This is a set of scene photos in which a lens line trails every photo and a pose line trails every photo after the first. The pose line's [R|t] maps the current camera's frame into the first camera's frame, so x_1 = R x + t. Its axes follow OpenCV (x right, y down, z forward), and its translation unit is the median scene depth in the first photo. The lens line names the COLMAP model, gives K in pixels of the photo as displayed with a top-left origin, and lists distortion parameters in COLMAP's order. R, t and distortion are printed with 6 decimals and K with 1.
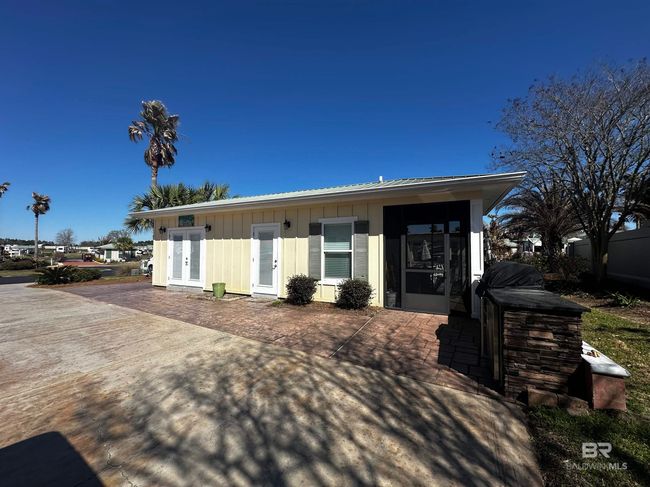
lens RADIAL K [[260.5, 0, 326.2], [0, 260.5, 242.0], [0, 0, 1]] dist [0.001870, 0.001696]
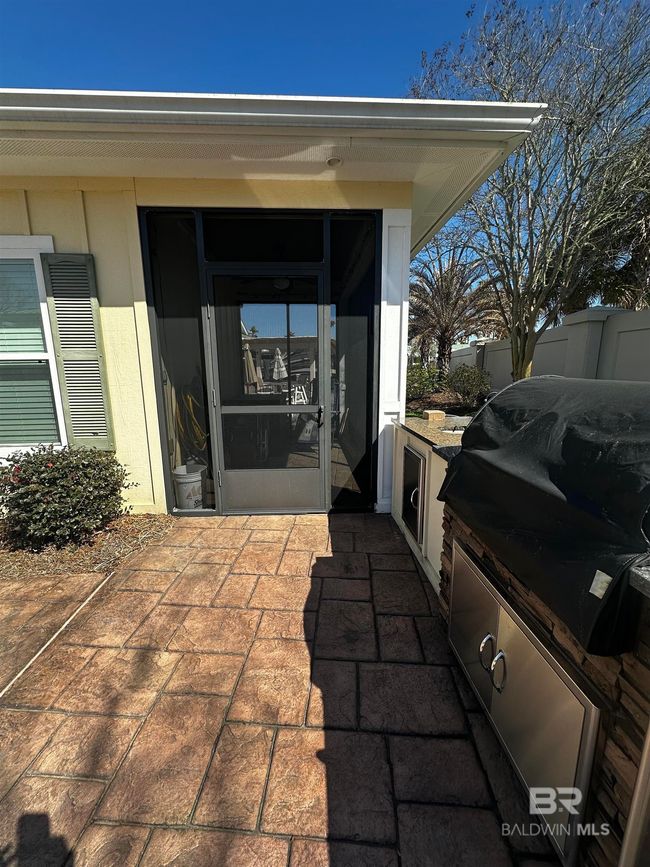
lens RADIAL K [[347.5, 0, 323.9], [0, 347.5, 433.3], [0, 0, 1]] dist [0.001870, 0.001696]
pose [[0.885249, -0.096759, 0.454941, 0.201274], [-0.003837, 0.976569, 0.215169, 0.034790], [-0.465101, -0.192224, 0.864136, 0.493532]]
